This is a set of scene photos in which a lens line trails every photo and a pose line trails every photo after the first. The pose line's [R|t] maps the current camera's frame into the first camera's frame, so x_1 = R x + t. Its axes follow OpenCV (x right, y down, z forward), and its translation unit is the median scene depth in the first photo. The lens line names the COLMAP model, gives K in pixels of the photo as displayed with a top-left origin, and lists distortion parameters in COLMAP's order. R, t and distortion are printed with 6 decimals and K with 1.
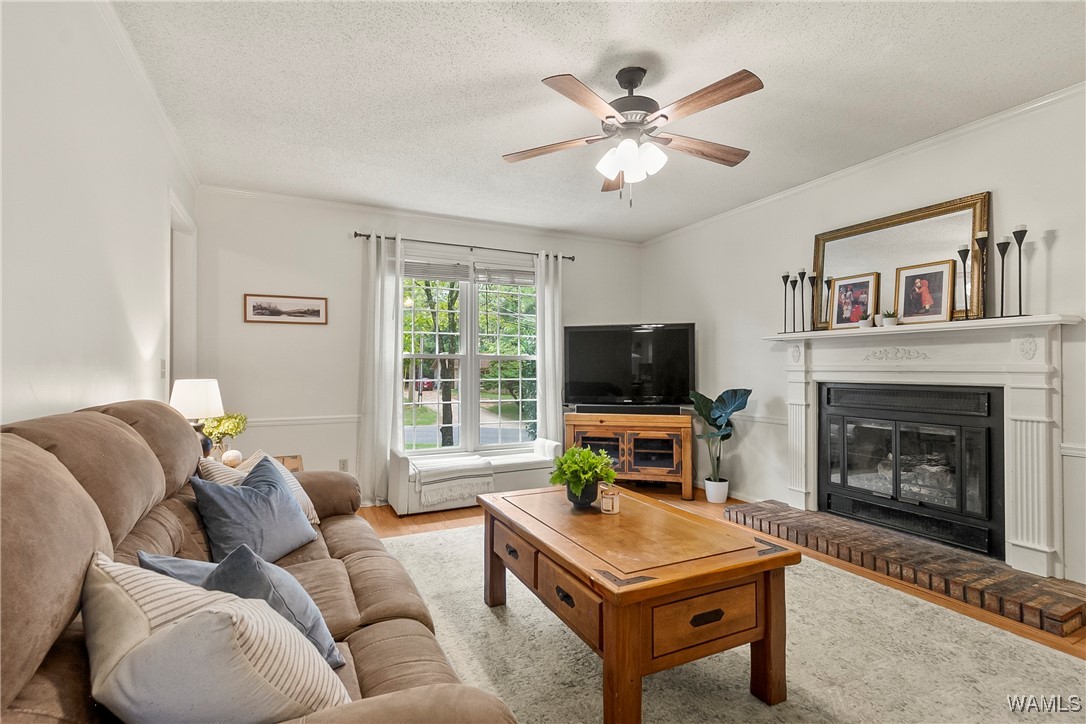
lens RADIAL K [[509.6, 0, 553.0], [0, 509.6, 363.5], [0, 0, 1]] dist [0.004252, -0.000137]
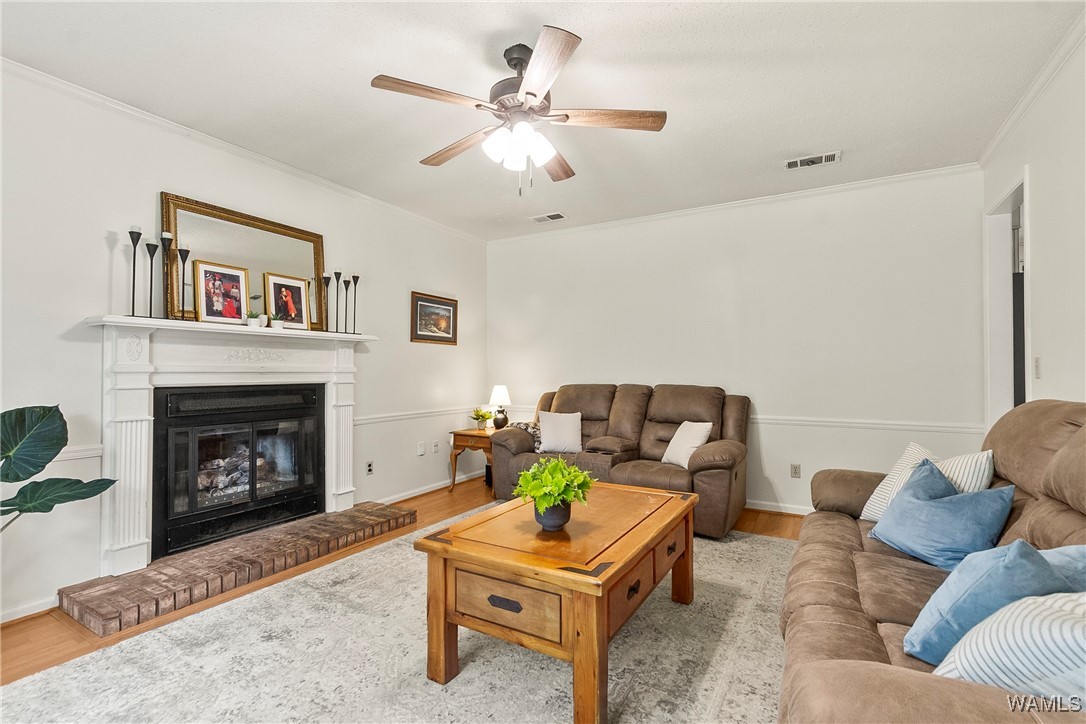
lens RADIAL K [[509.6, 0, 553.0], [0, 509.6, 363.5], [0, 0, 1]] dist [0.004252, -0.000137]
pose [[-0.566264, 0.005140, 0.824208, -0.488061], [-0.015527, 0.999737, -0.016903, 0.005665], [-0.824077, -0.022369, -0.566035, 1.083013]]
